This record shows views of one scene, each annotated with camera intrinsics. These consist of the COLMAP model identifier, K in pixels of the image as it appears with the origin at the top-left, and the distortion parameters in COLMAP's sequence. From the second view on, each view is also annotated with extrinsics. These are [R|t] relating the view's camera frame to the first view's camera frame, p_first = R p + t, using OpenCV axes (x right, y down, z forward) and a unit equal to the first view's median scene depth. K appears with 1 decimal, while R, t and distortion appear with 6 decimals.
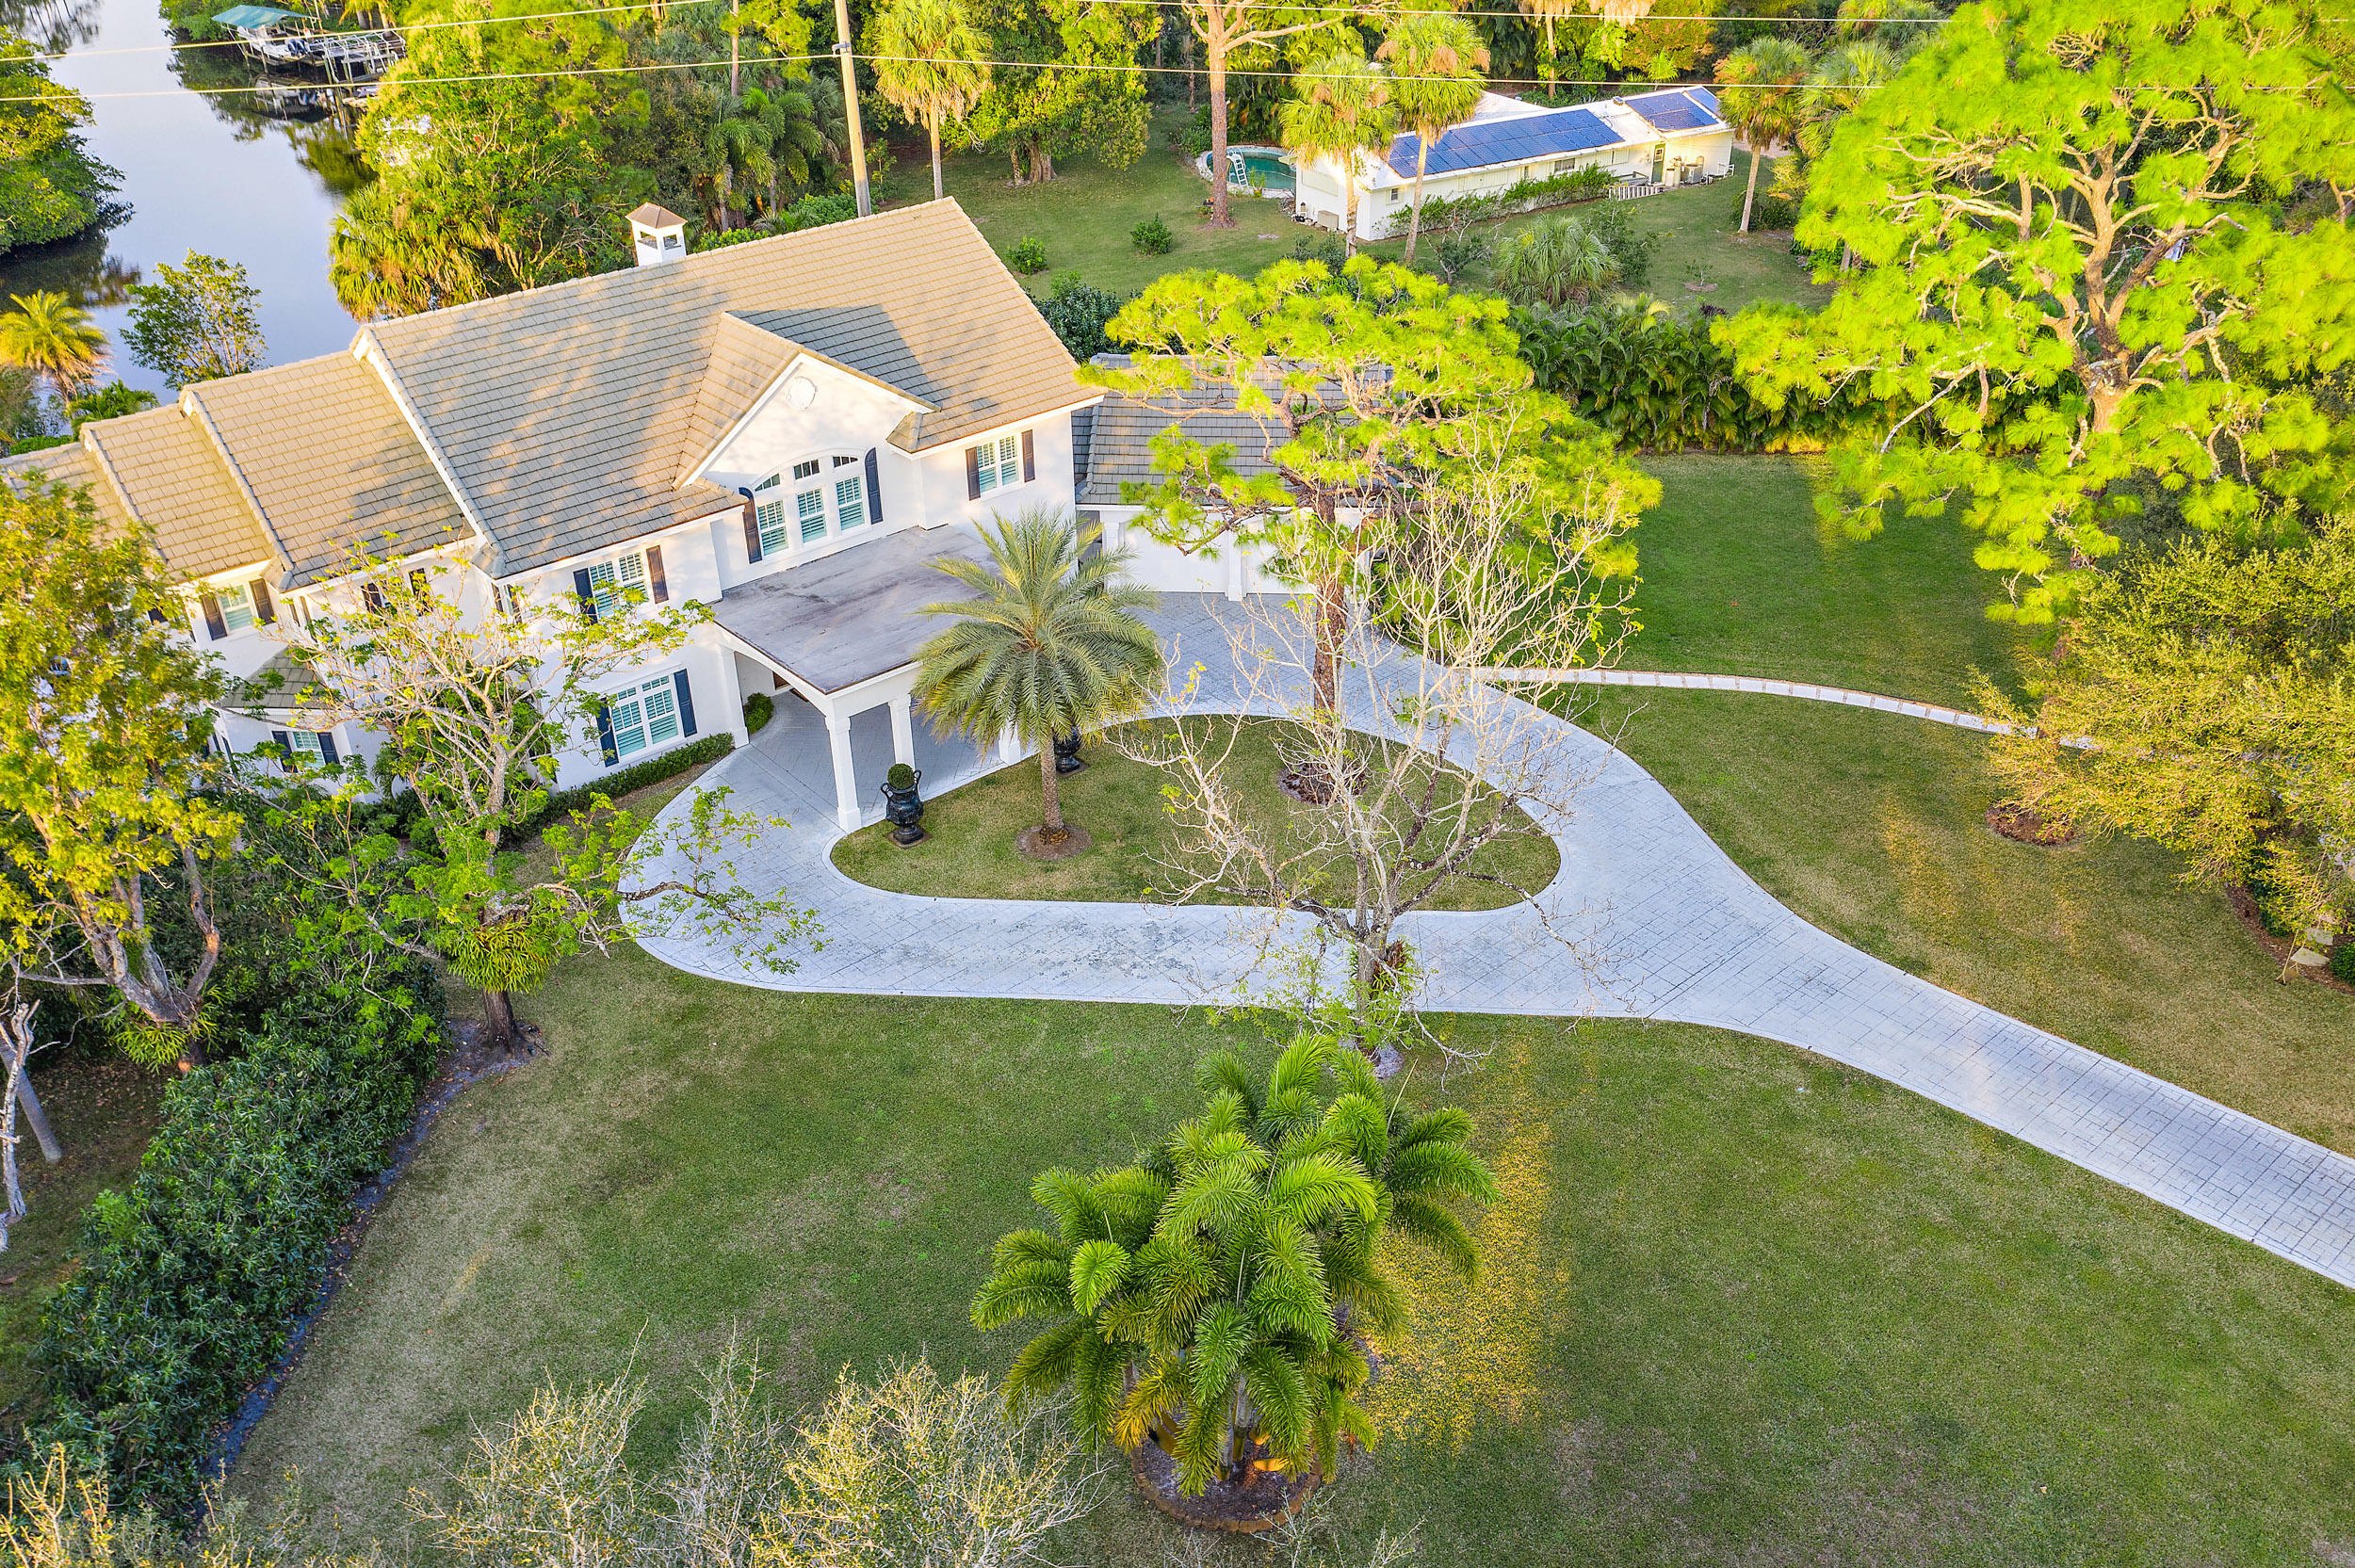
lens RADIAL K [[2059.4, 0, 1188.1], [0, 2059.4, 782.8], [0, 0, 1]] dist [-0.015045, -0.006167]
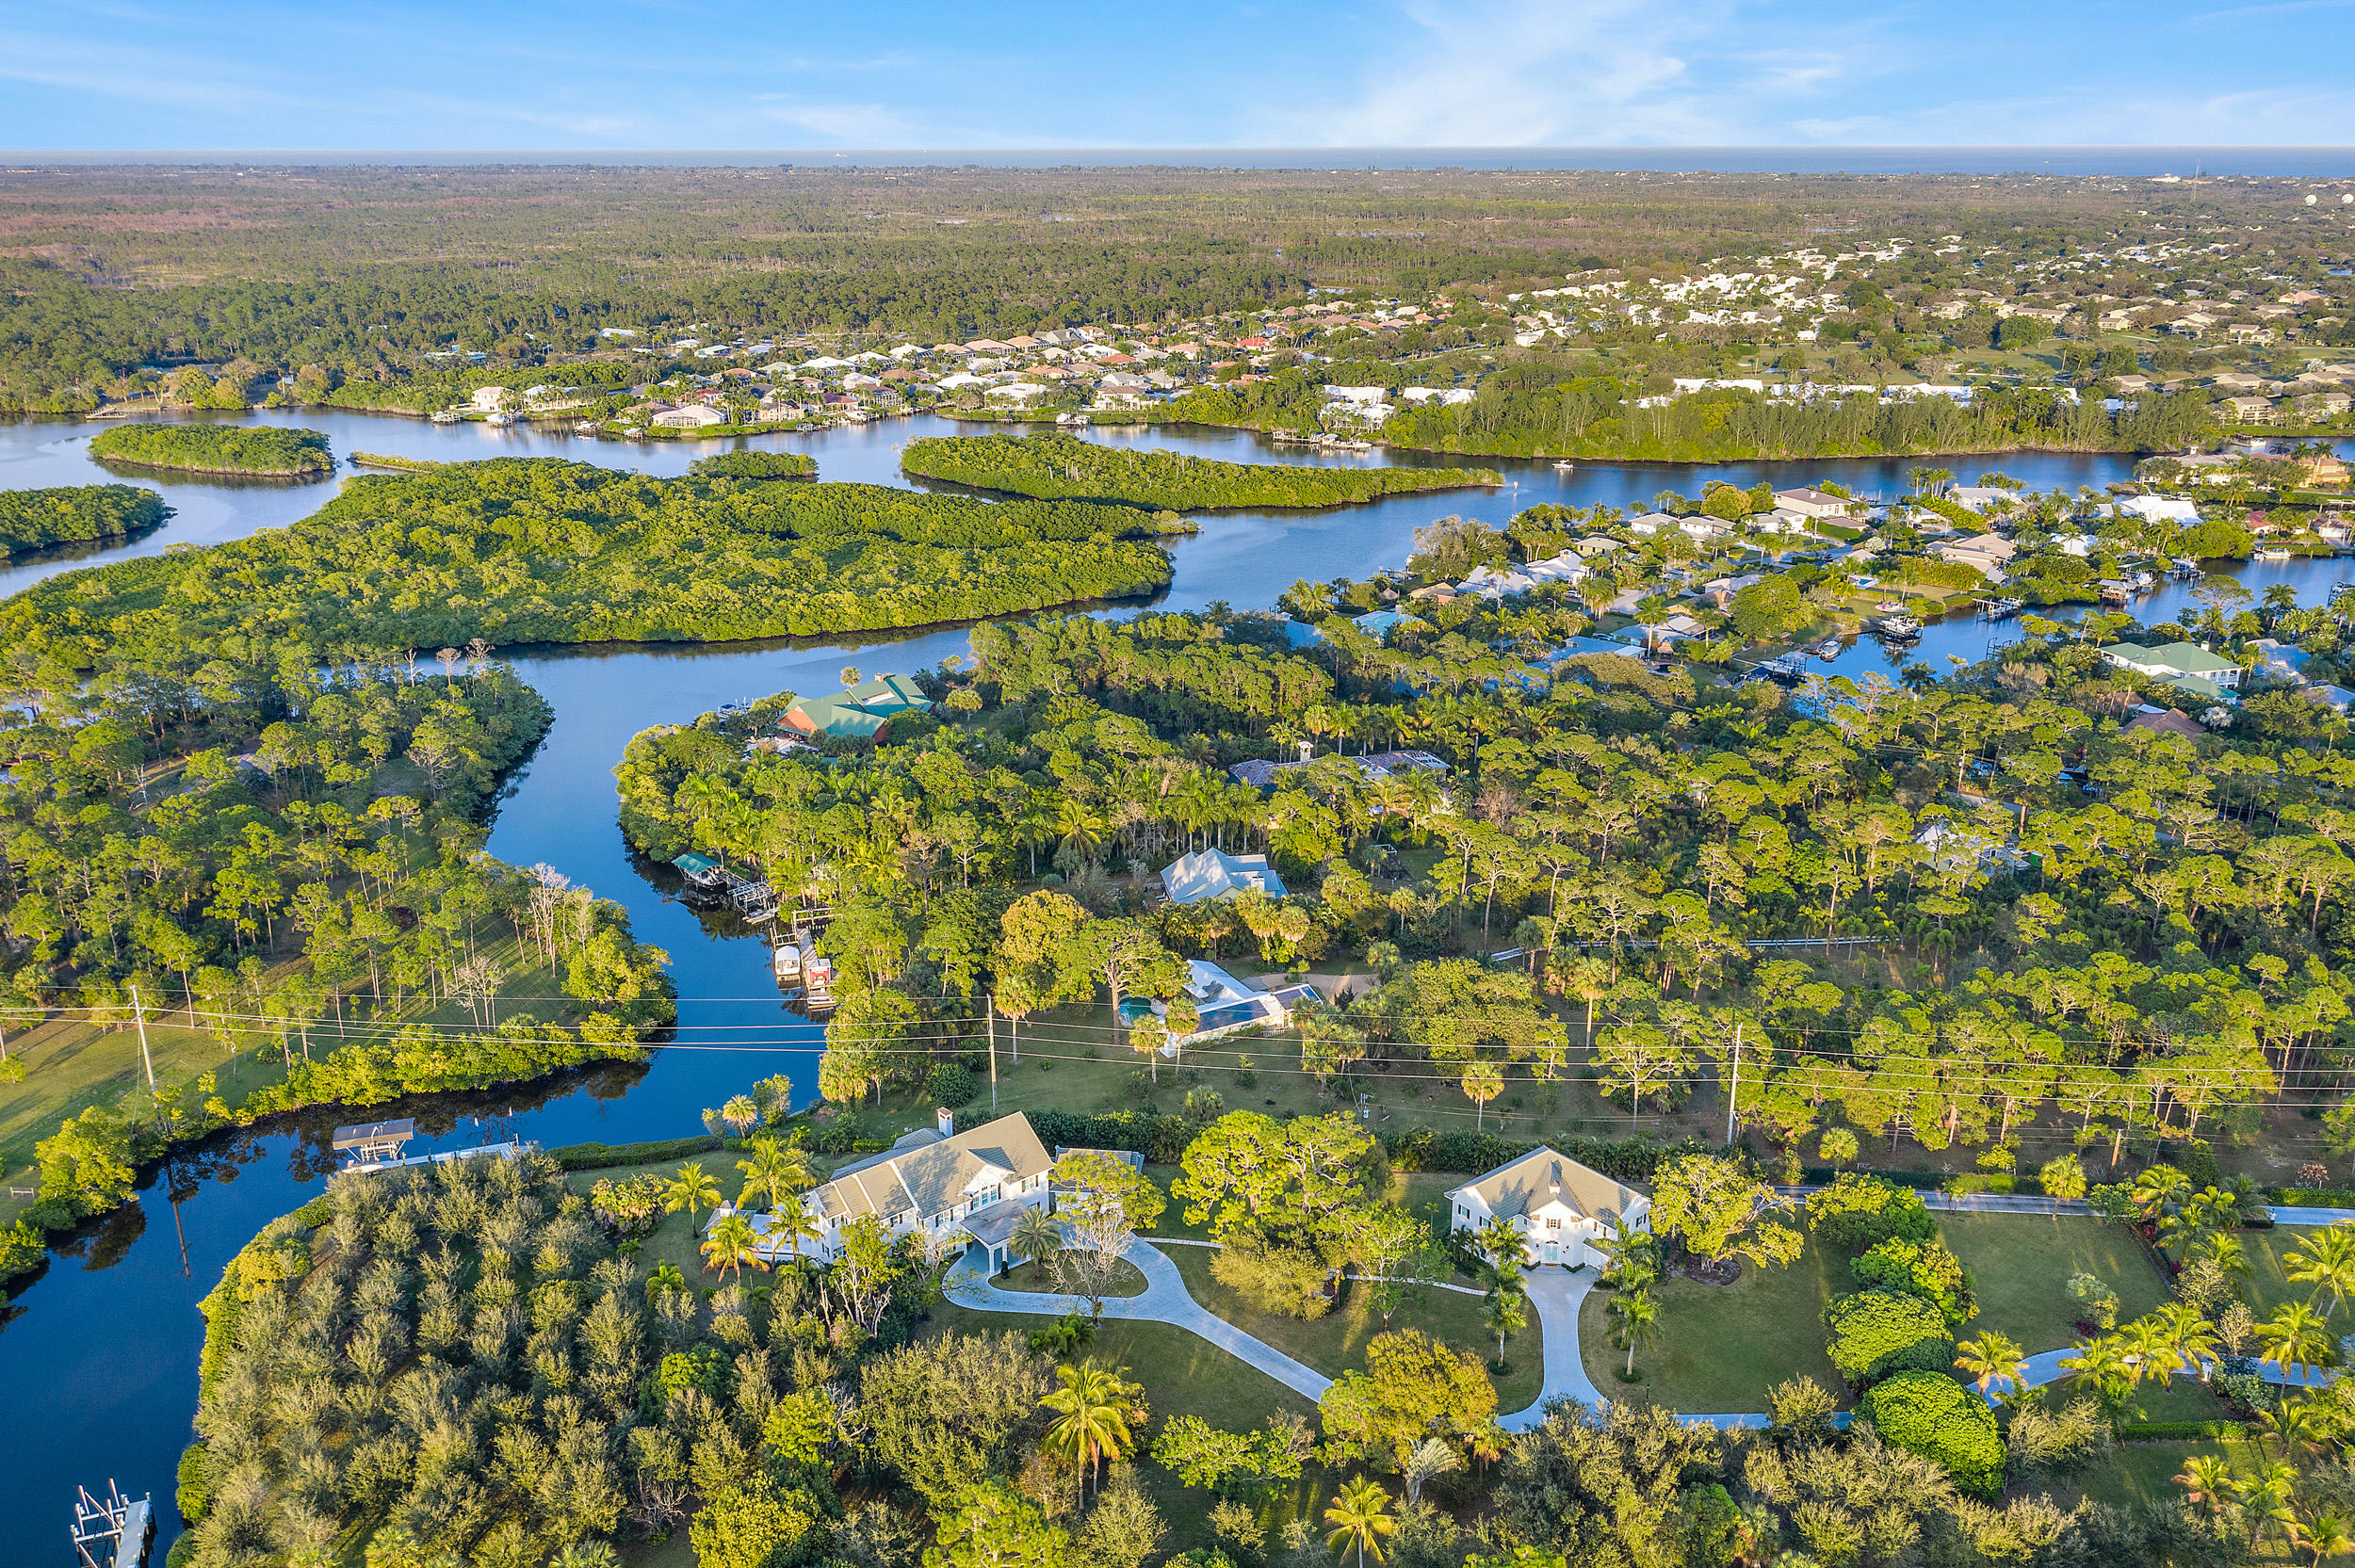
lens RADIAL K [[2059.4, 0, 1188.1], [0, 2059.4, 782.8], [0, 0, 1]] dist [-0.015045, -0.006167]
pose [[0.999538, 0.021713, -0.021288, 0.316029], [-0.025597, 0.978730, -0.203548, -0.121436], [0.016416, 0.203998, 0.978834, -3.417822]]
